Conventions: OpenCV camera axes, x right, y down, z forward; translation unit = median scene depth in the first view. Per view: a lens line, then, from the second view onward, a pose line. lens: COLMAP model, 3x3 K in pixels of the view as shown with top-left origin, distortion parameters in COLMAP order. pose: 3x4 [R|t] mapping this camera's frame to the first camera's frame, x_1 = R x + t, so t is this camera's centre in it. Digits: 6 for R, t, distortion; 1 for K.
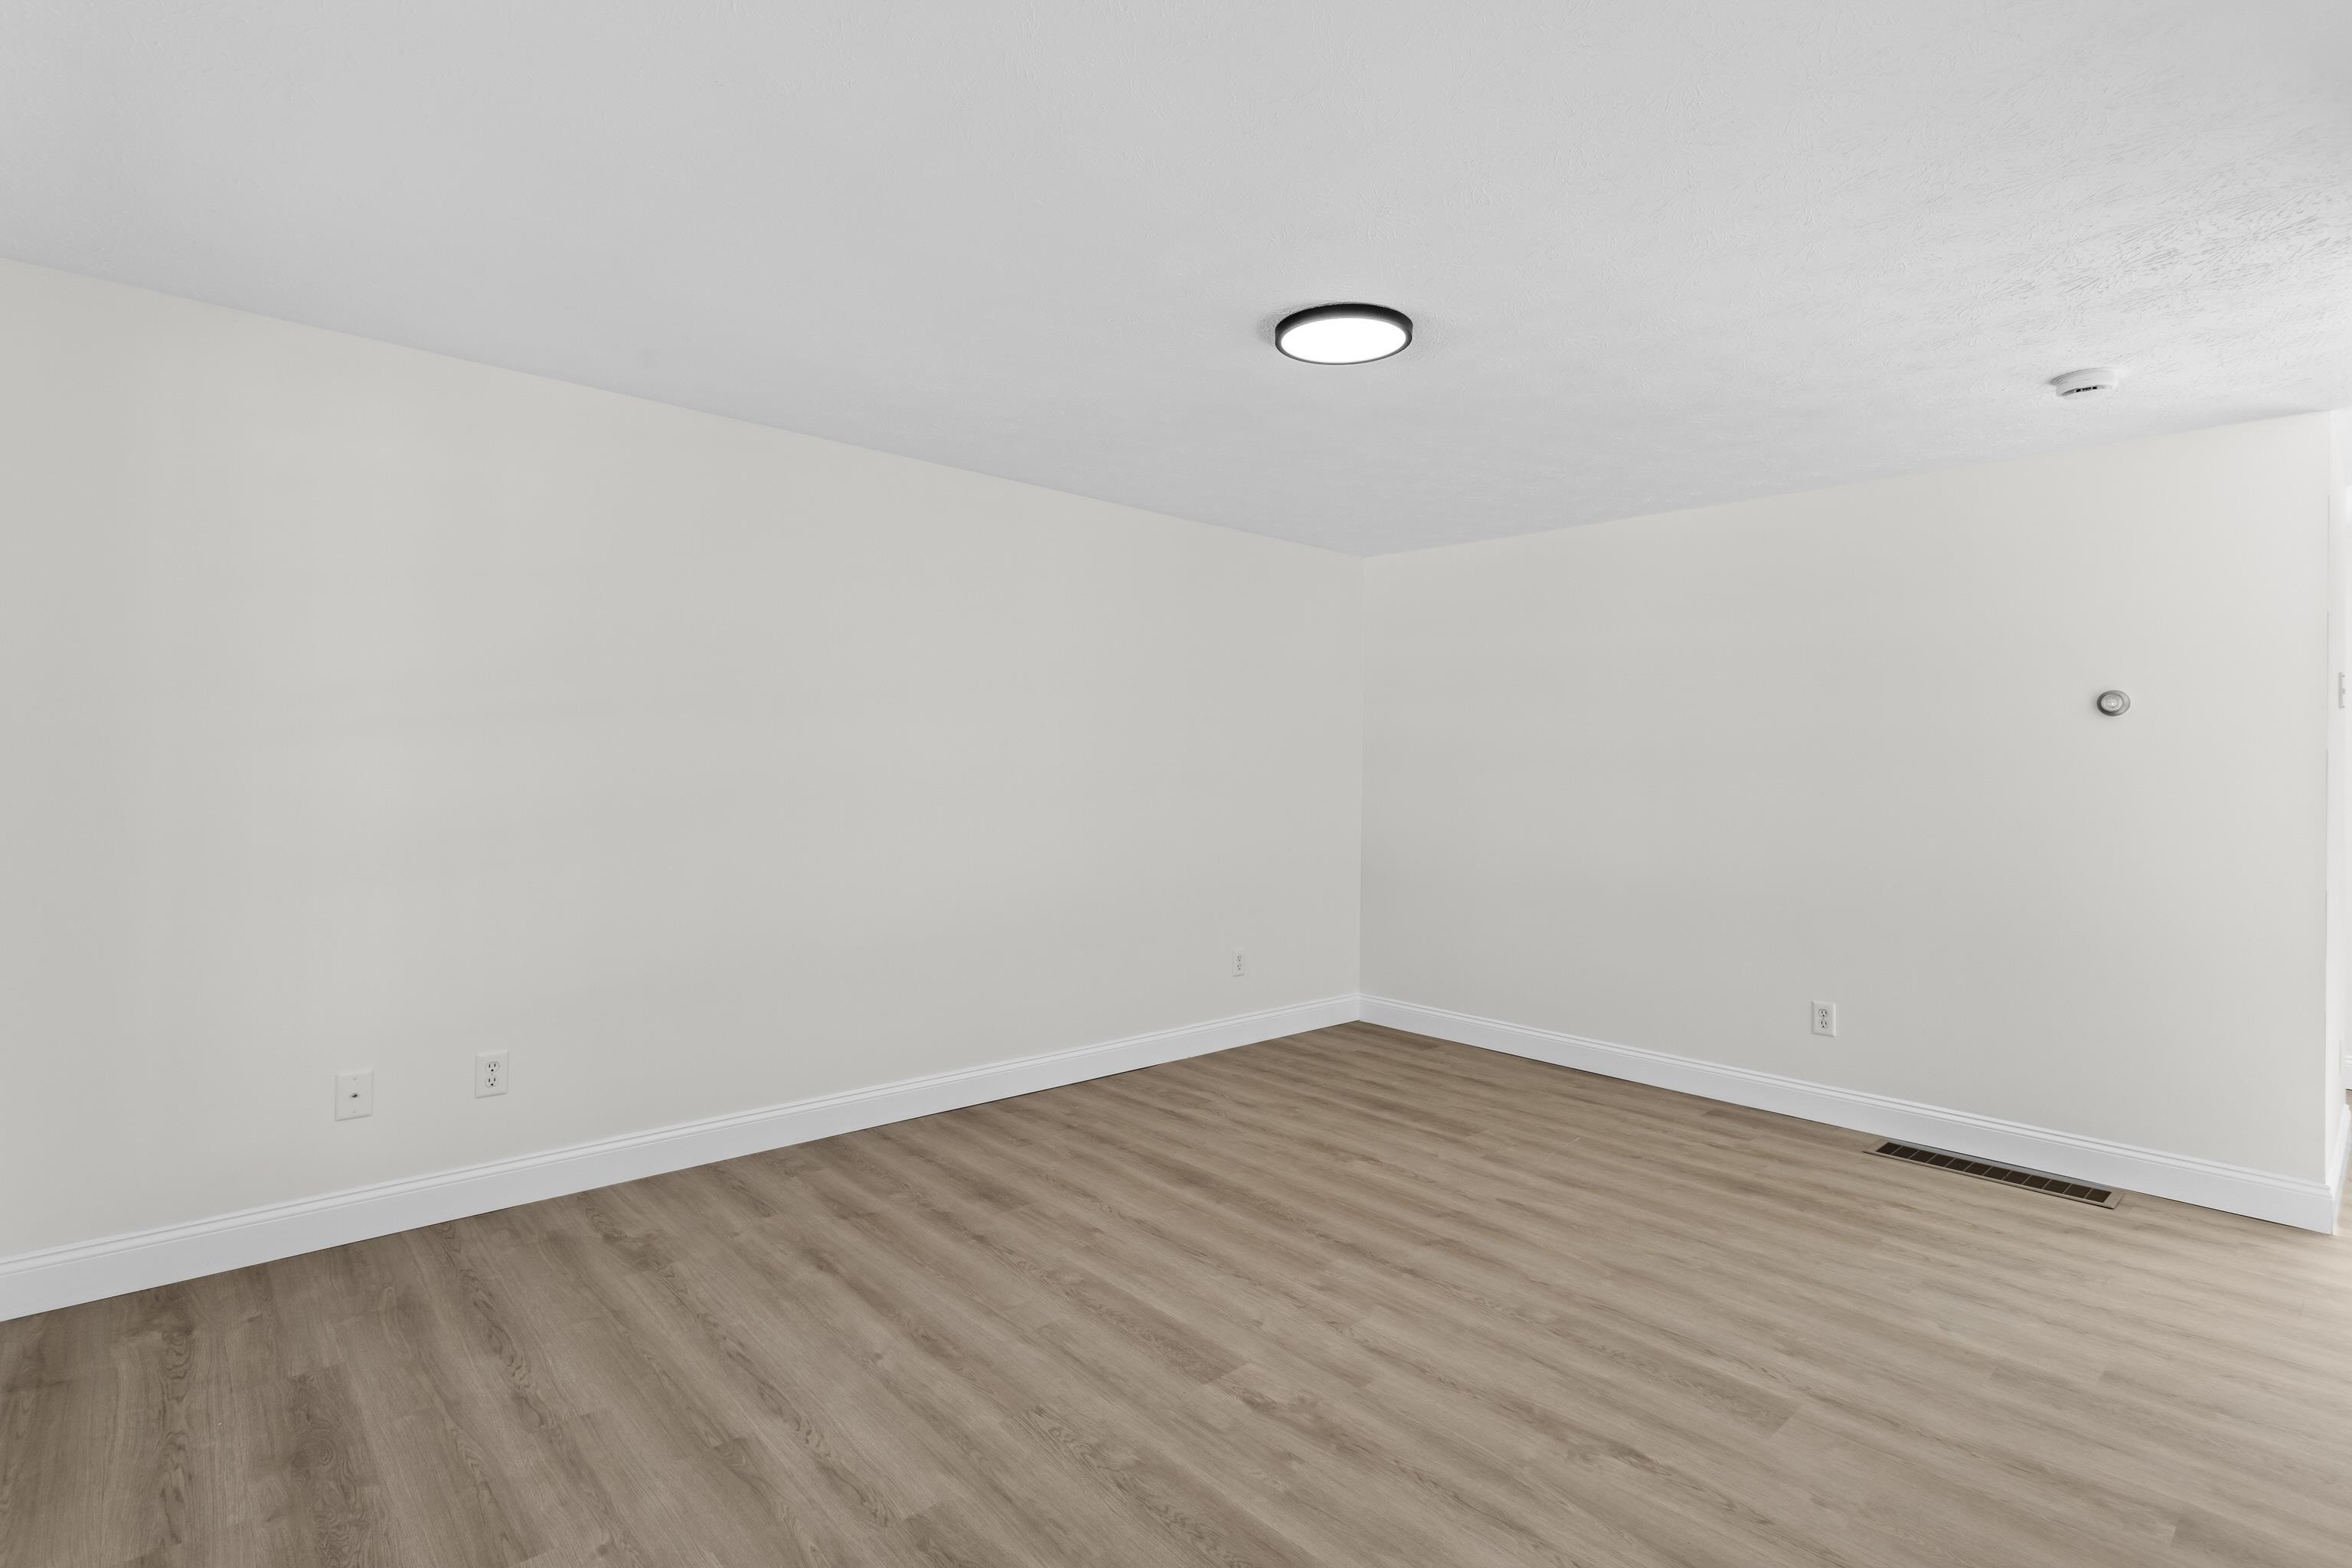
lens RADIAL K [[1111.7, 0, 1198.3], [0, 1111.7, 783.0], [0, 0, 1]] dist [-0.002328, 0.001777]
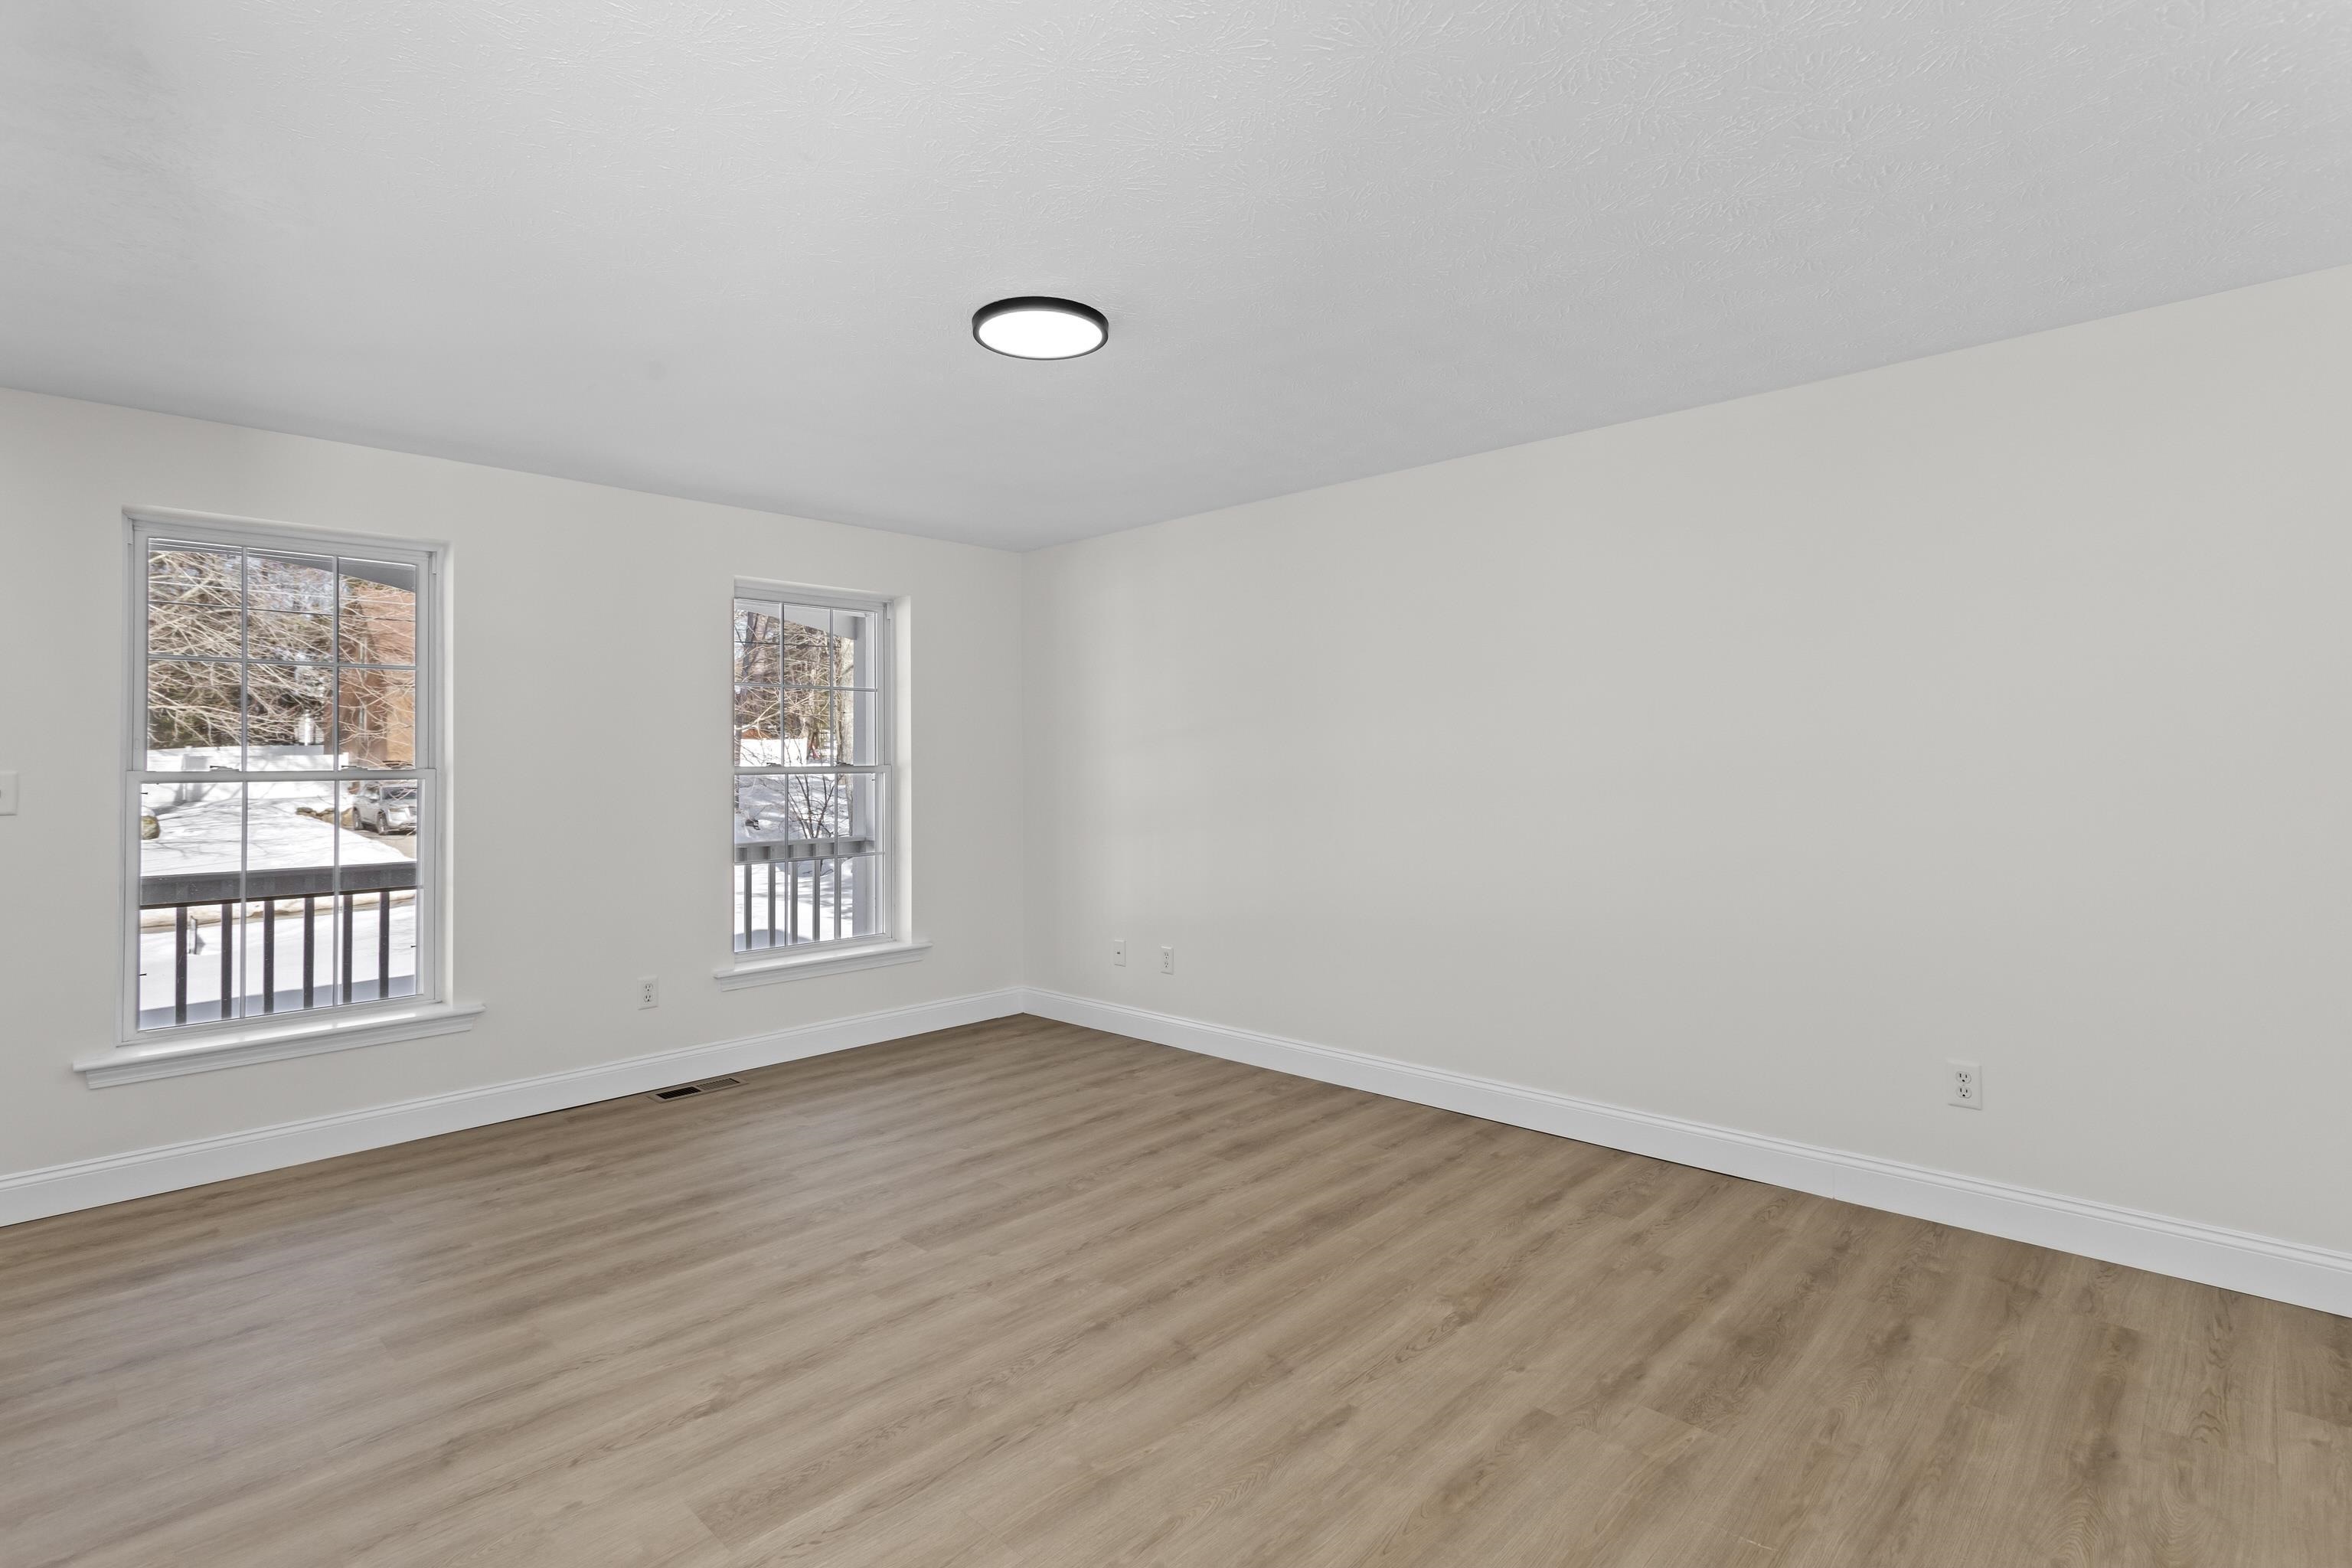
lens RADIAL K [[1111.7, 0, 1170.2], [0, 1111.7, 799.3], [0, 0, 1]] dist [-0.002328, 0.001777]
pose [[0.072076, 0.016035, -0.997270, 0.886951], [-0.003789, 0.999868, 0.015802, 0.006500], [0.997392, 0.002640, 0.072127, 0.825265]]
